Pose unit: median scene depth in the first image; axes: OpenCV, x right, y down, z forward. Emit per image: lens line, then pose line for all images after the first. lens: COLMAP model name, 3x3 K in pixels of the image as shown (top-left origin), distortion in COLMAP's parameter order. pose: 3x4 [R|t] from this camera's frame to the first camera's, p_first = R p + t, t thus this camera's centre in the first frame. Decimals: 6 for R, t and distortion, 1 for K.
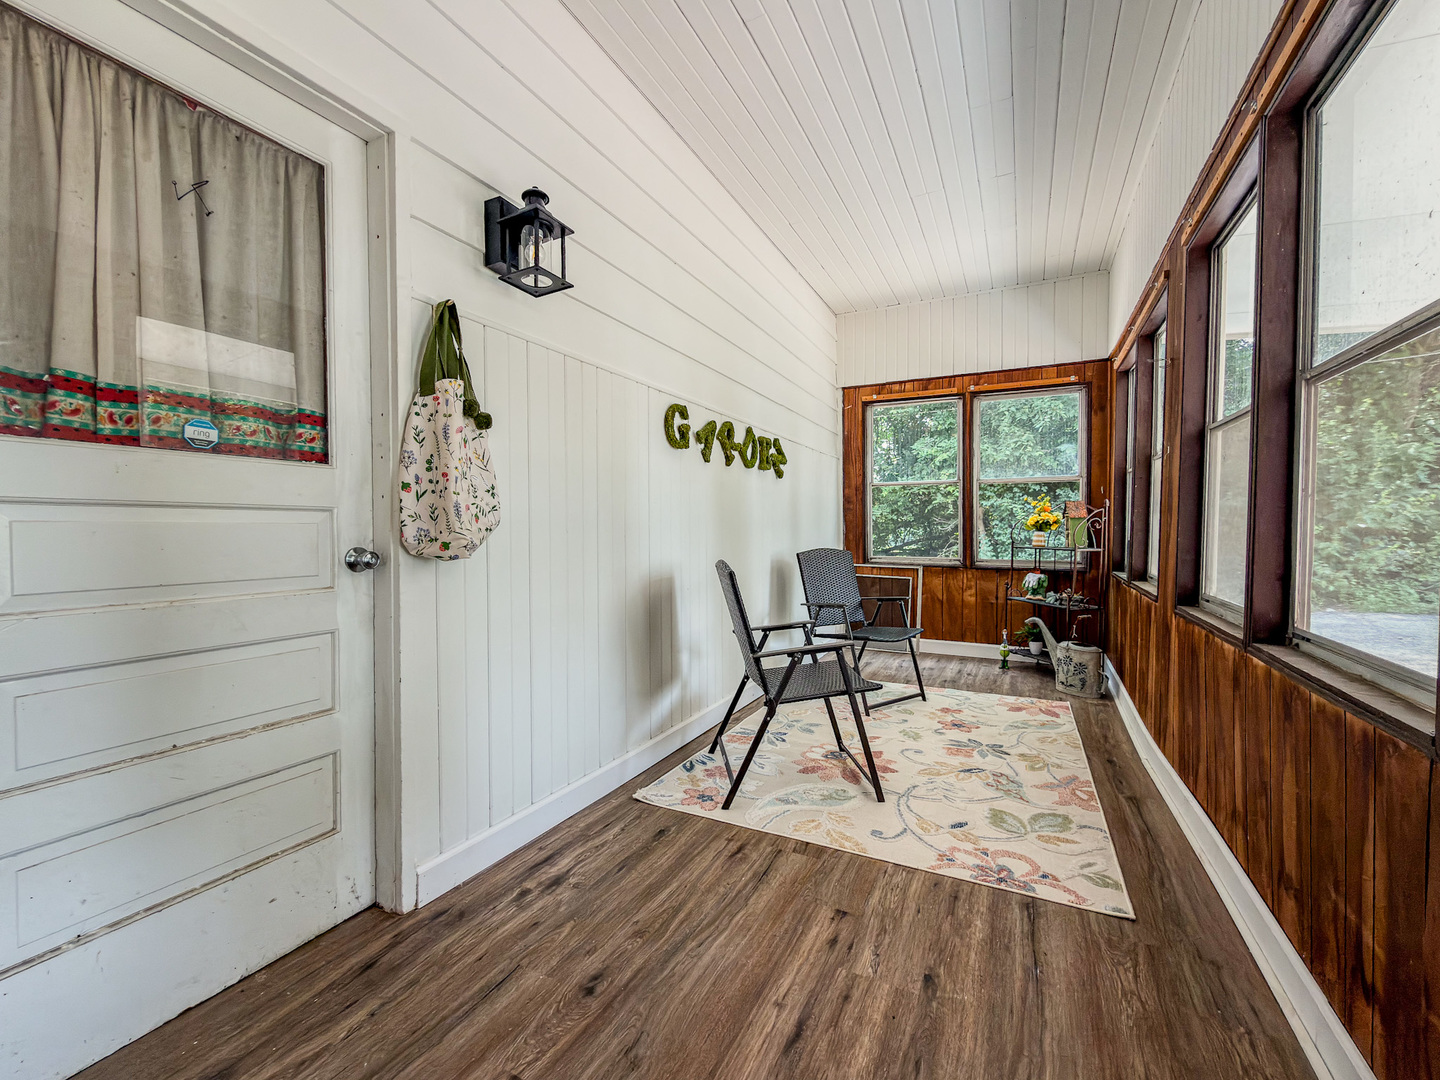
lens RADIAL K [[597.6, 0, 717.6], [0, 597.6, 537.9], [0, 0, 1]] dist [-0.000919, -0.000260]
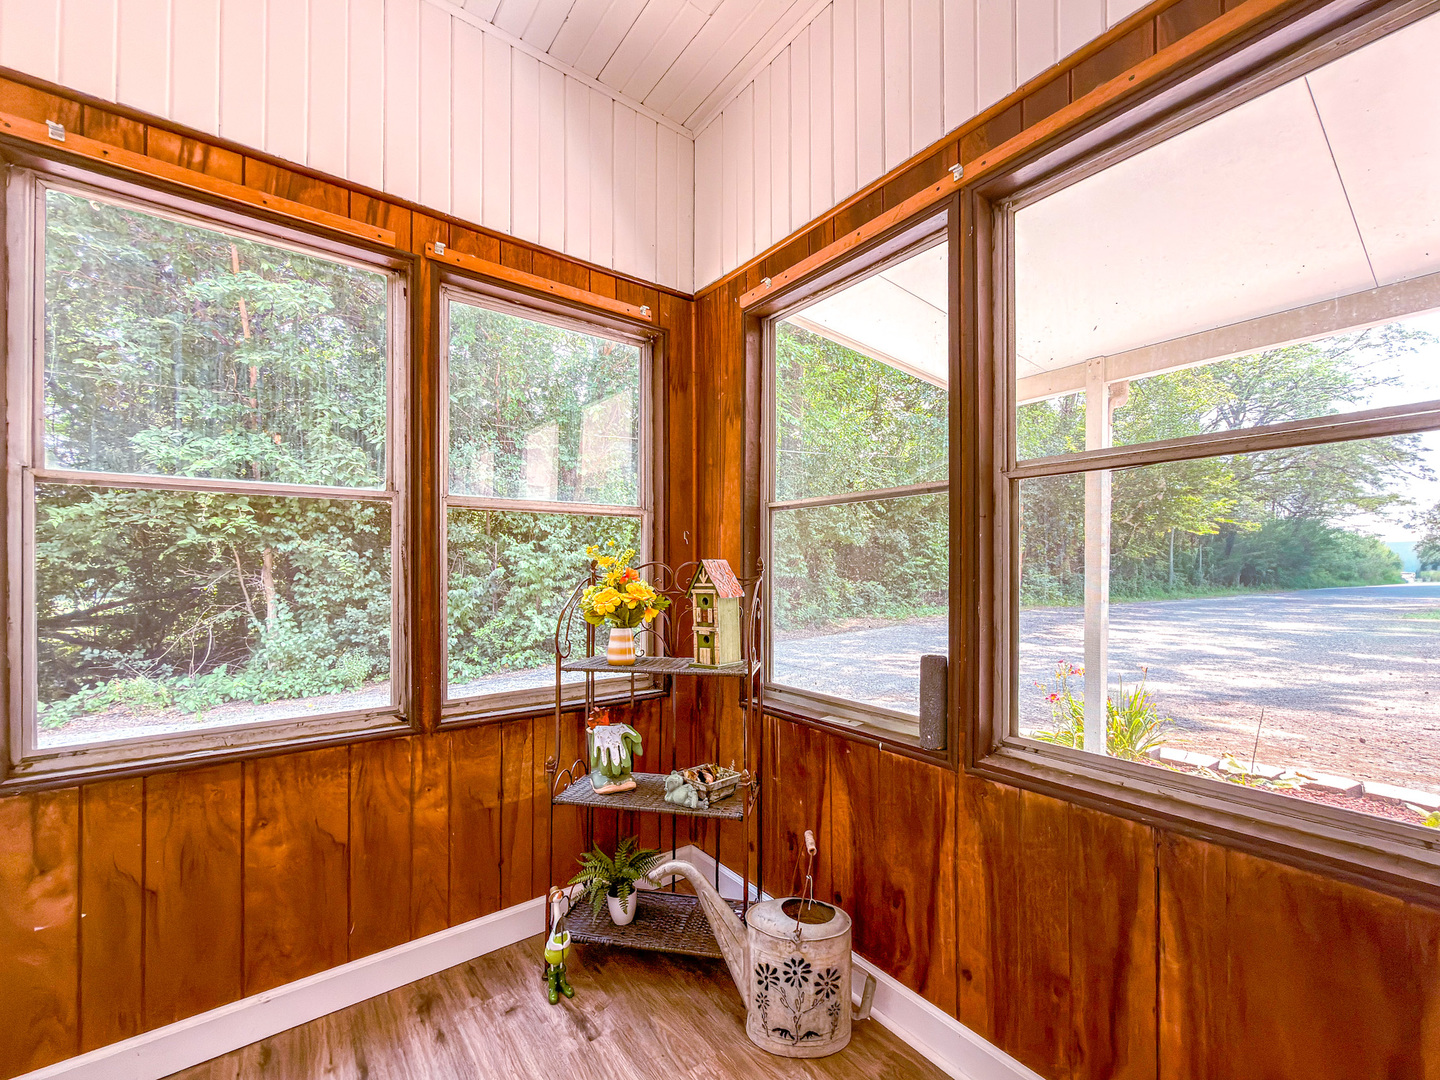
lens RADIAL K [[584.6, 0, 729.3], [0, 584.6, 563.9], [0, 0, 1]] dist [-0.006886, -0.000427]
pose [[0.414378, 0.007265, 0.910076, 0.168327], [0.020434, 0.999642, -0.017285, -0.043540], [-0.909876, 0.025759, 0.414081, 0.677682]]
